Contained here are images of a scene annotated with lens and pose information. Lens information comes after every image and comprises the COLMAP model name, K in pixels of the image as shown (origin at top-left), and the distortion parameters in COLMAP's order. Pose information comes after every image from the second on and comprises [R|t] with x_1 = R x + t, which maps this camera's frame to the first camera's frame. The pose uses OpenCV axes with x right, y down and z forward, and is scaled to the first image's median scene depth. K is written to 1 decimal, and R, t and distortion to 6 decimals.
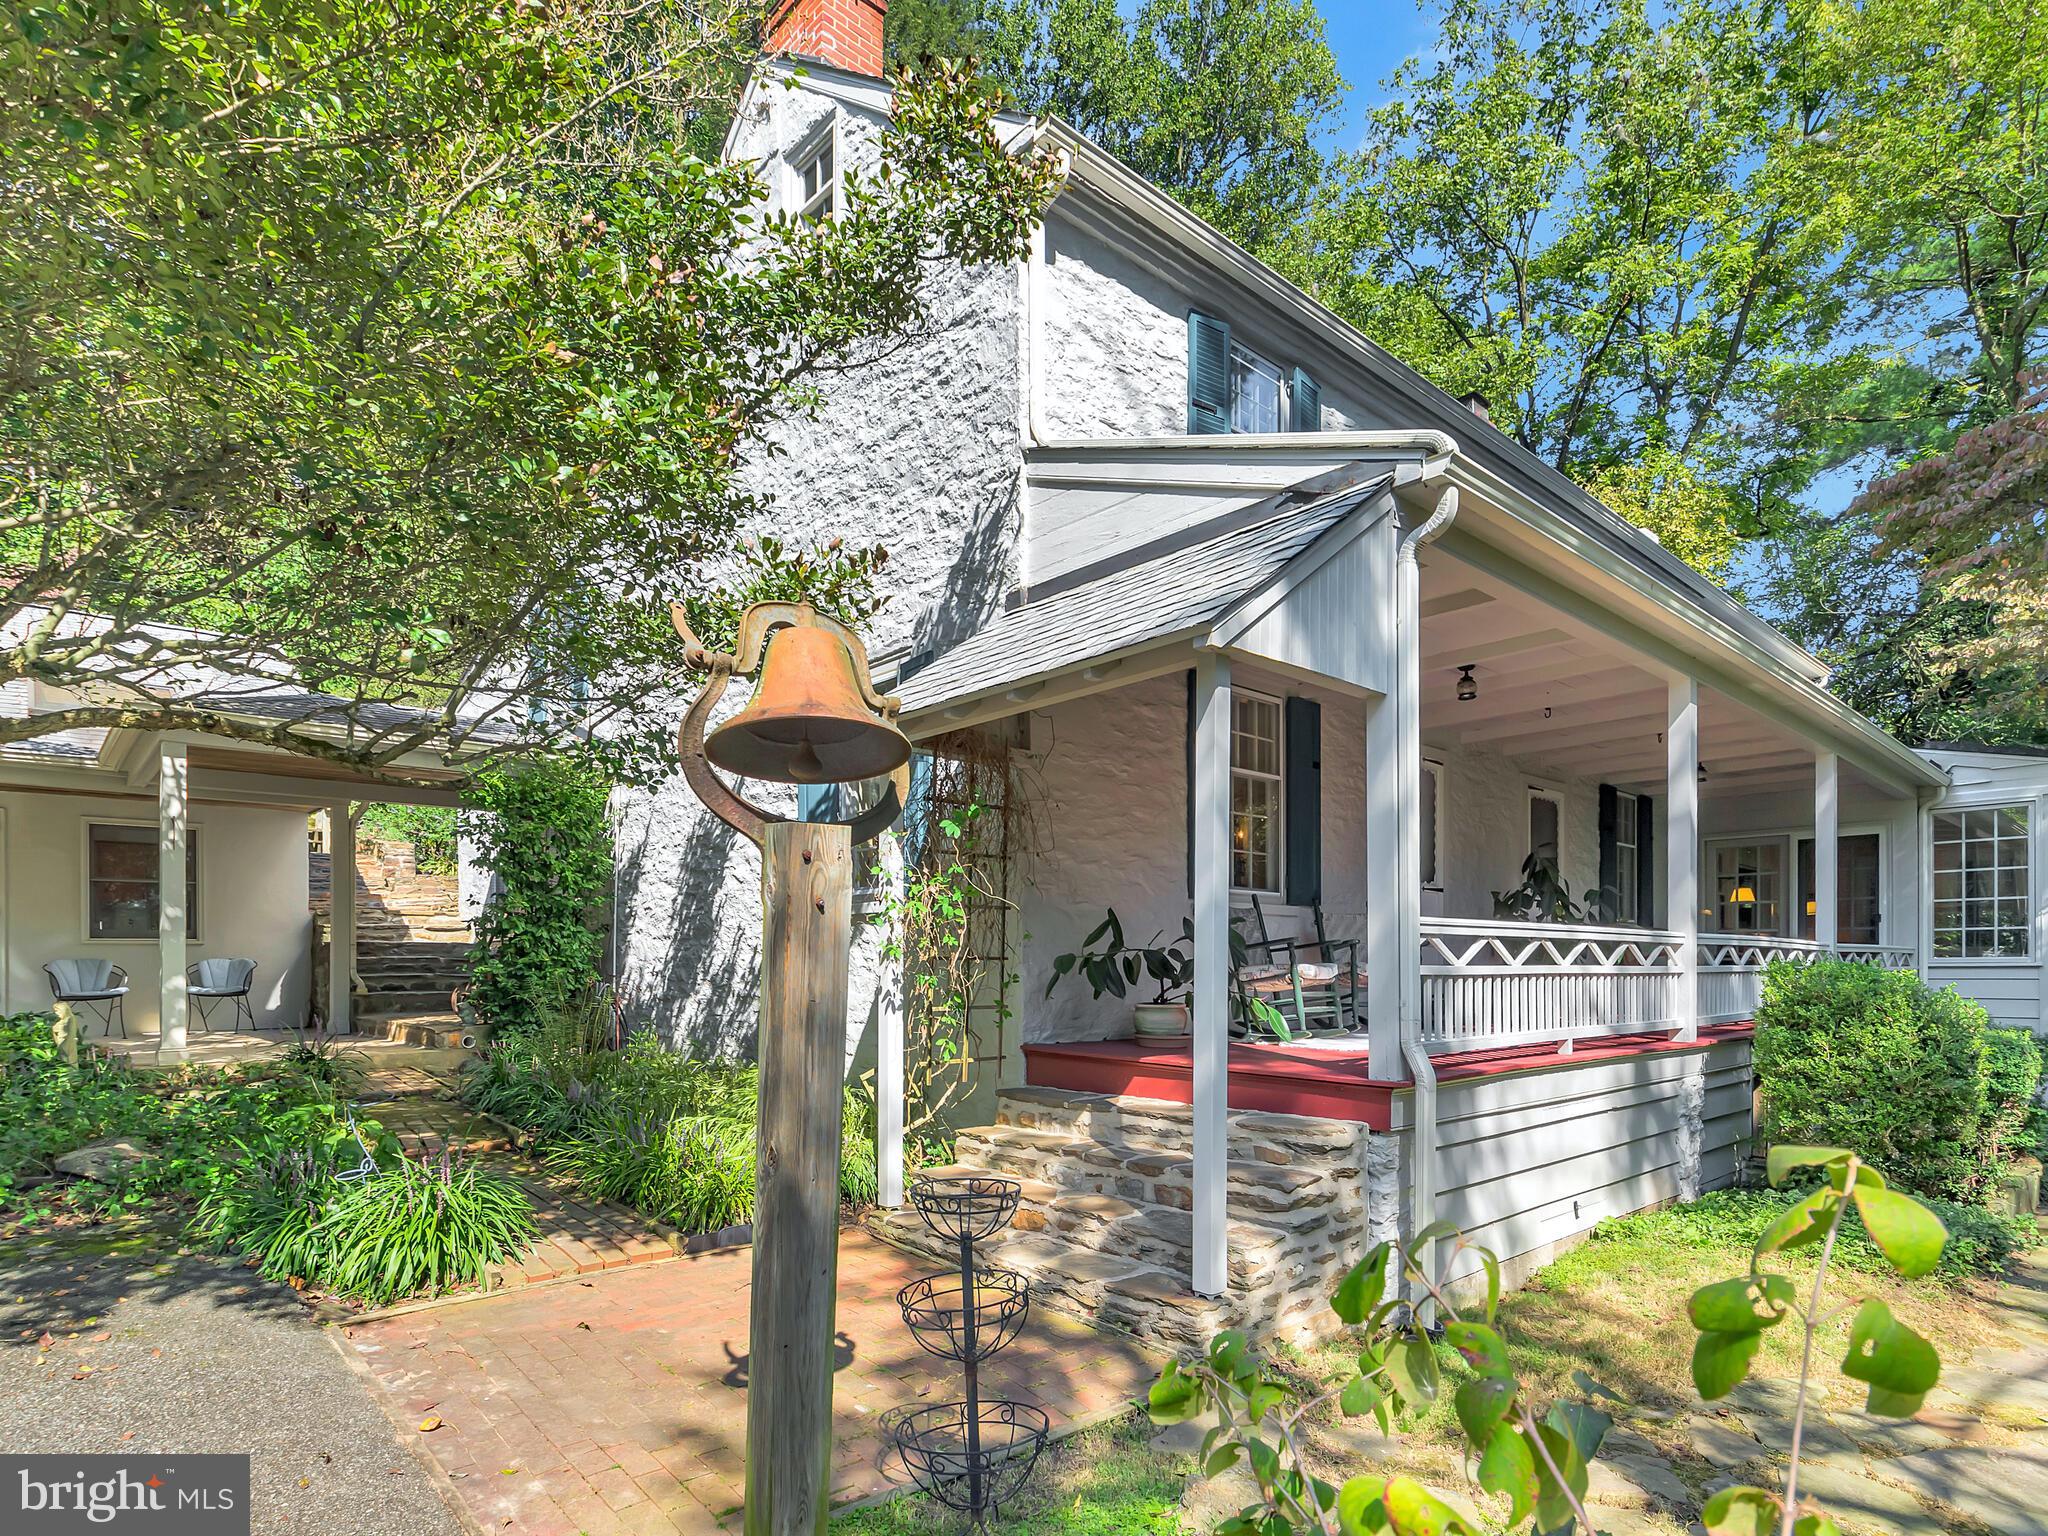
lens RADIAL K [[1073.3, 0, 1074.4], [0, 1073.3, 785.7], [0, 0, 1]] dist [-0.000101, -0.000135]
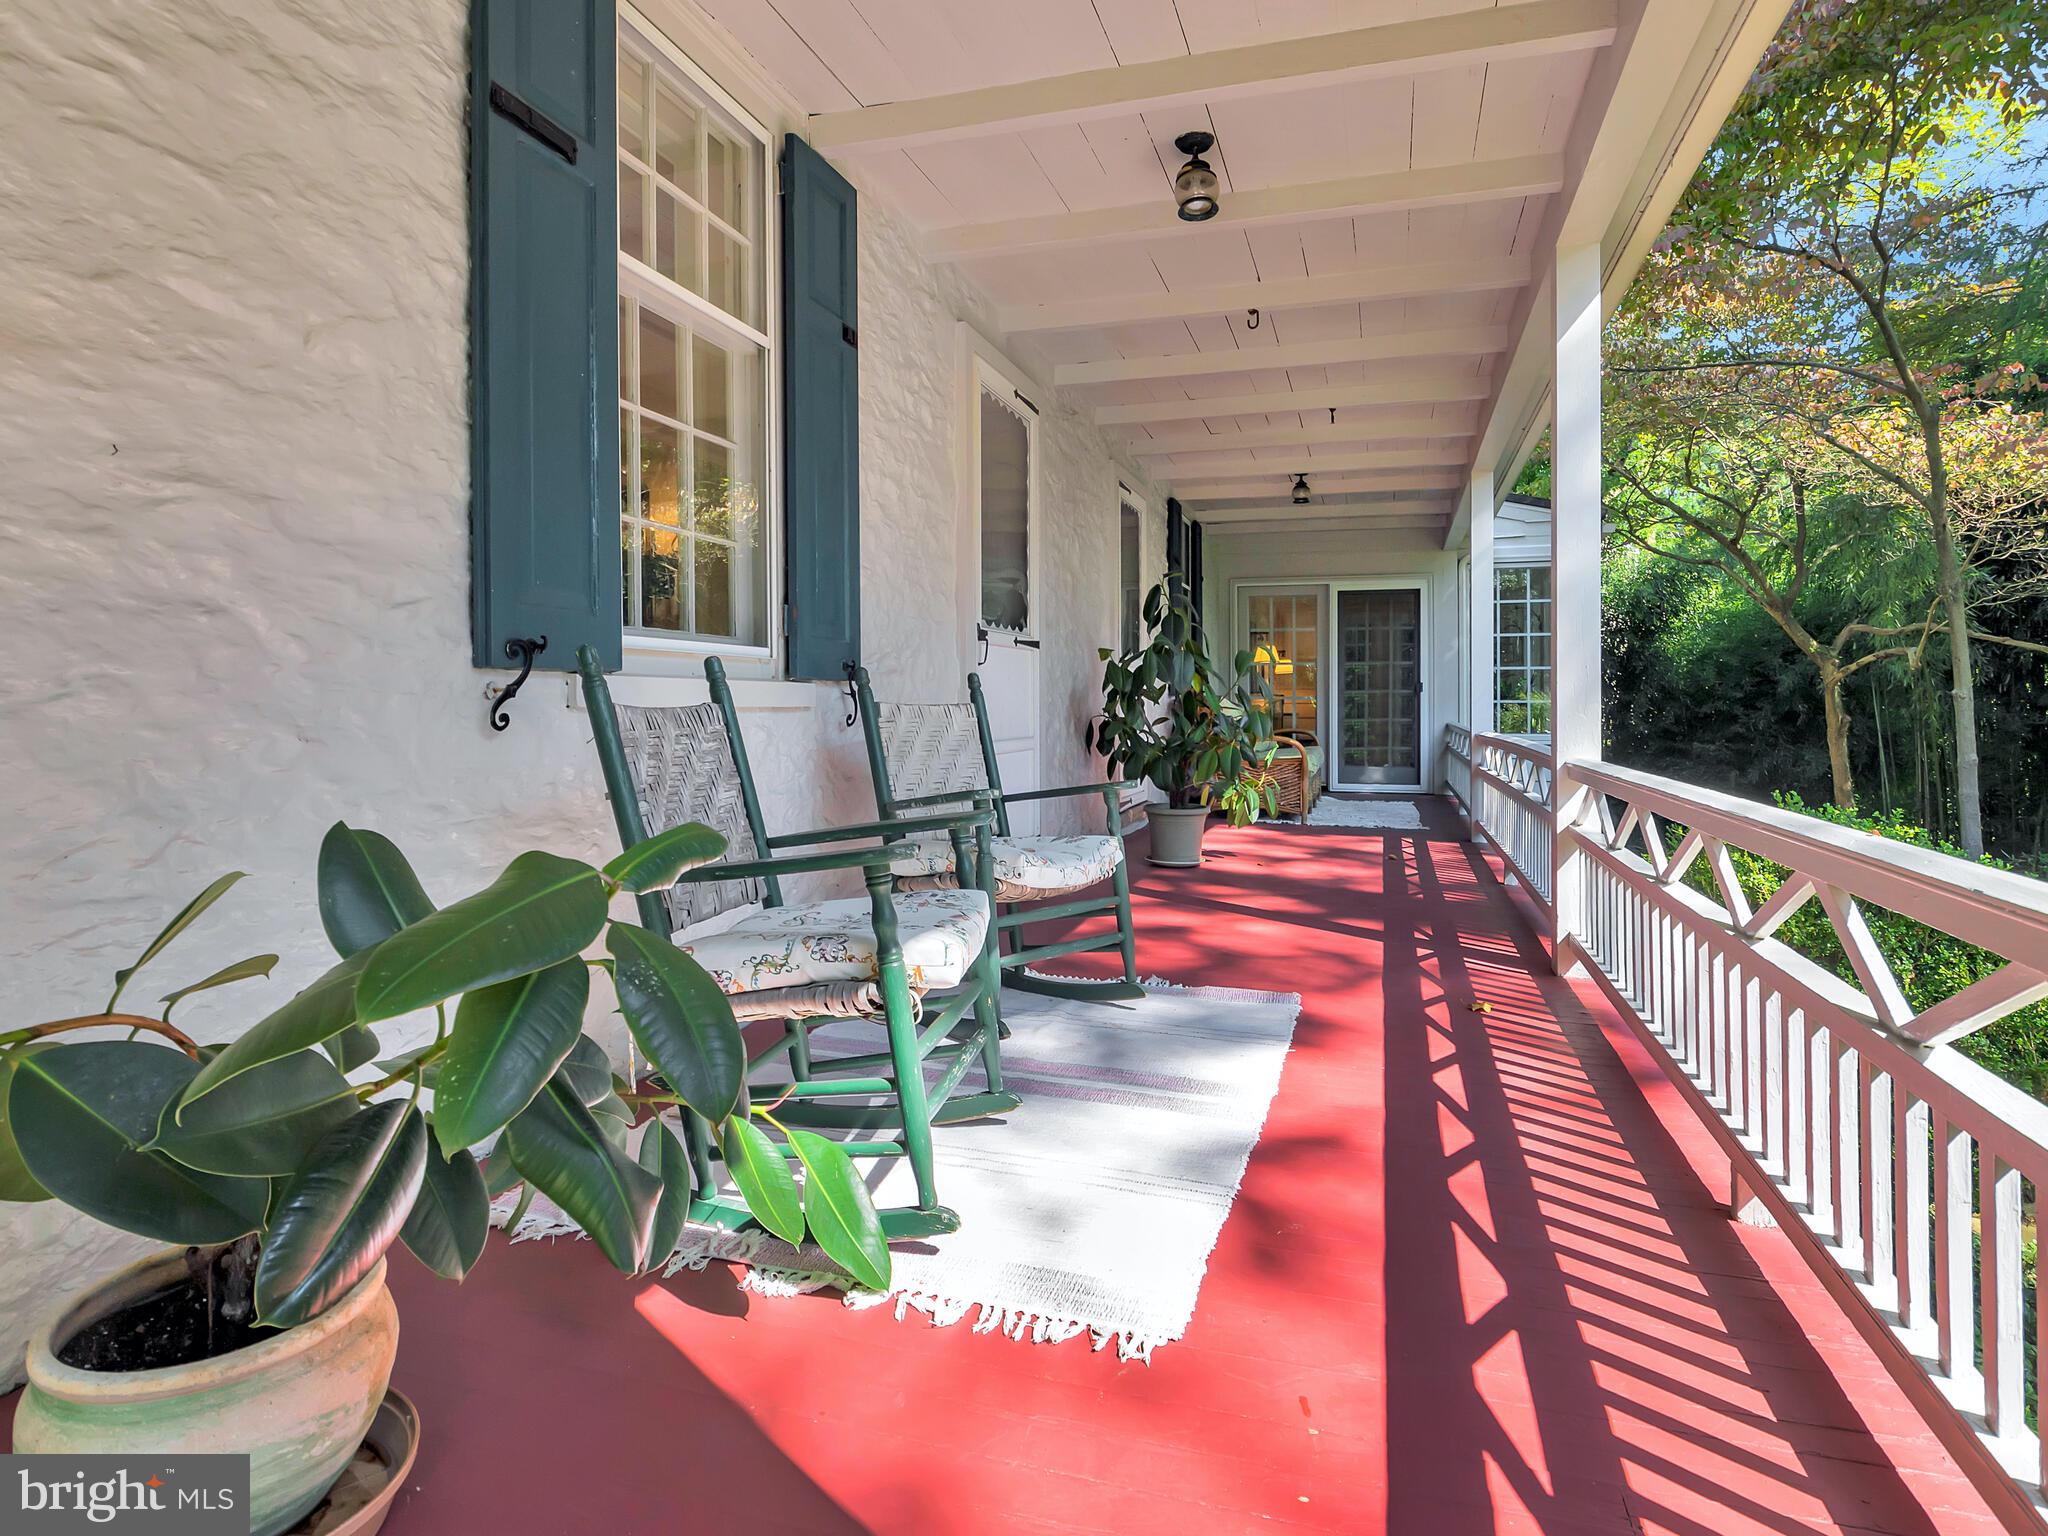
lens RADIAL K [[1073.3, 0, 1074.4], [0, 1073.3, 785.7], [0, 0, 1]] dist [-0.000101, -0.000135]
pose [[0.856176, -0.037449, 0.515326, 0.081964], [-0.090015, 0.971306, 0.220139, 0.051418], [-0.508783, -0.234864, 0.828238, 0.584046]]
